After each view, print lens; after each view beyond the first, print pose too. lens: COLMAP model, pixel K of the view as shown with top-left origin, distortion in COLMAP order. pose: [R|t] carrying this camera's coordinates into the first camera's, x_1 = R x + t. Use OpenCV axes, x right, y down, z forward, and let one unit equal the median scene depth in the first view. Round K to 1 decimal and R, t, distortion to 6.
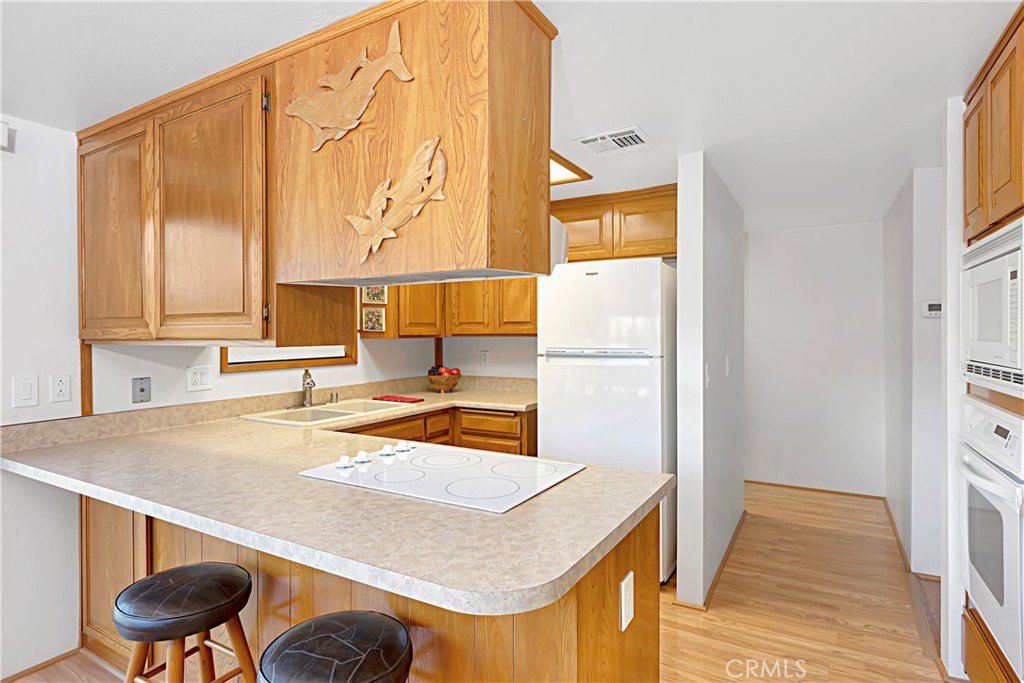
lens RADIAL K [[526.0, 0, 513.1], [0, 526.0, 336.5], [0, 0, 1]] dist [-0.013696, 0.001027]
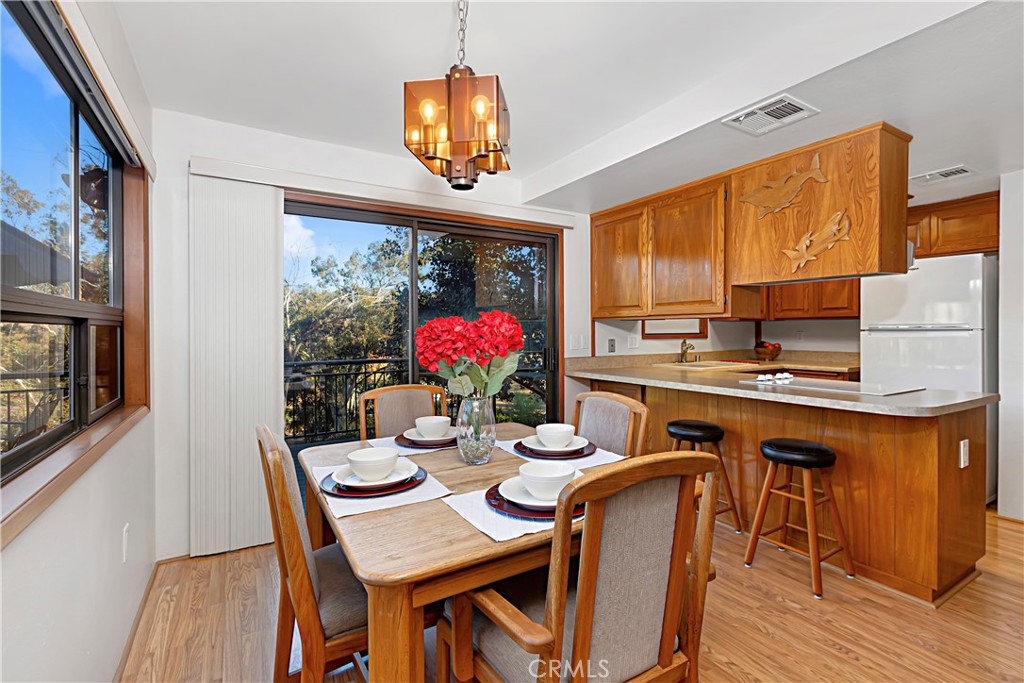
lens RADIAL K [[467.9, 0, 507.7], [0, 467.9, 335.9], [0, 0, 1]] dist [-0.010688, -0.000699]
pose [[0.875281, 0.004445, -0.483594, -0.280213], [-0.001560, 0.999979, 0.006369, 0.070242], [0.483612, -0.004820, 0.875269, -0.825765]]
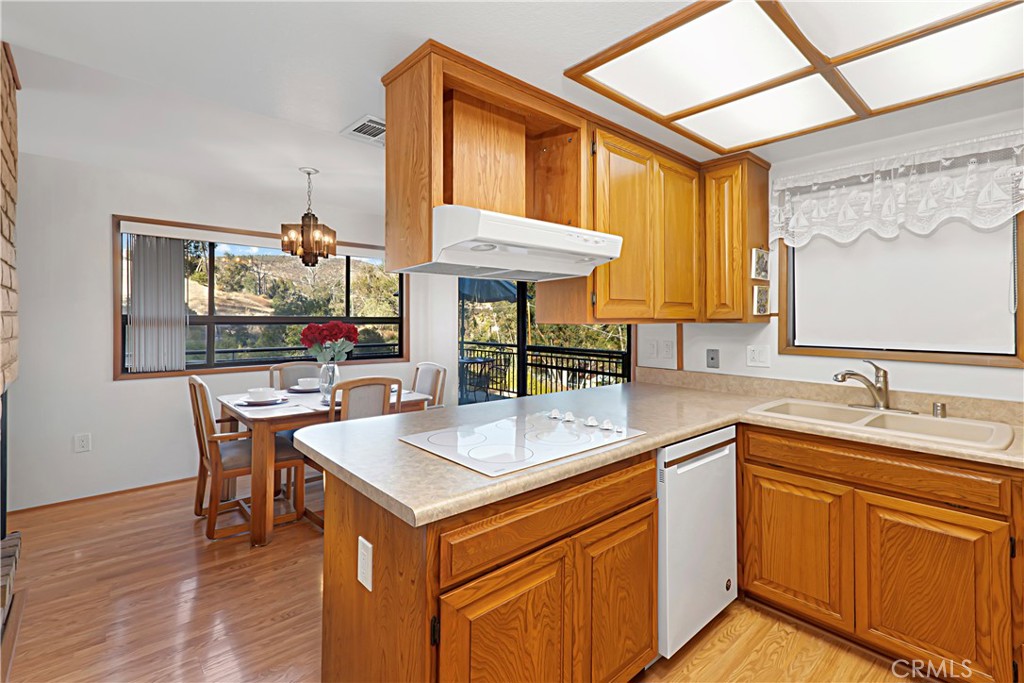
lens RADIAL K [[467.9, 0, 506.7], [0, 467.9, 310.9], [0, 0, 1]] dist [-0.010688, -0.000699]
pose [[-0.309186, -0.008574, -0.950963, 0.721678], [-0.014558, 0.999885, -0.004282, -0.007092], [0.950890, 0.012520, -0.309276, 1.086398]]
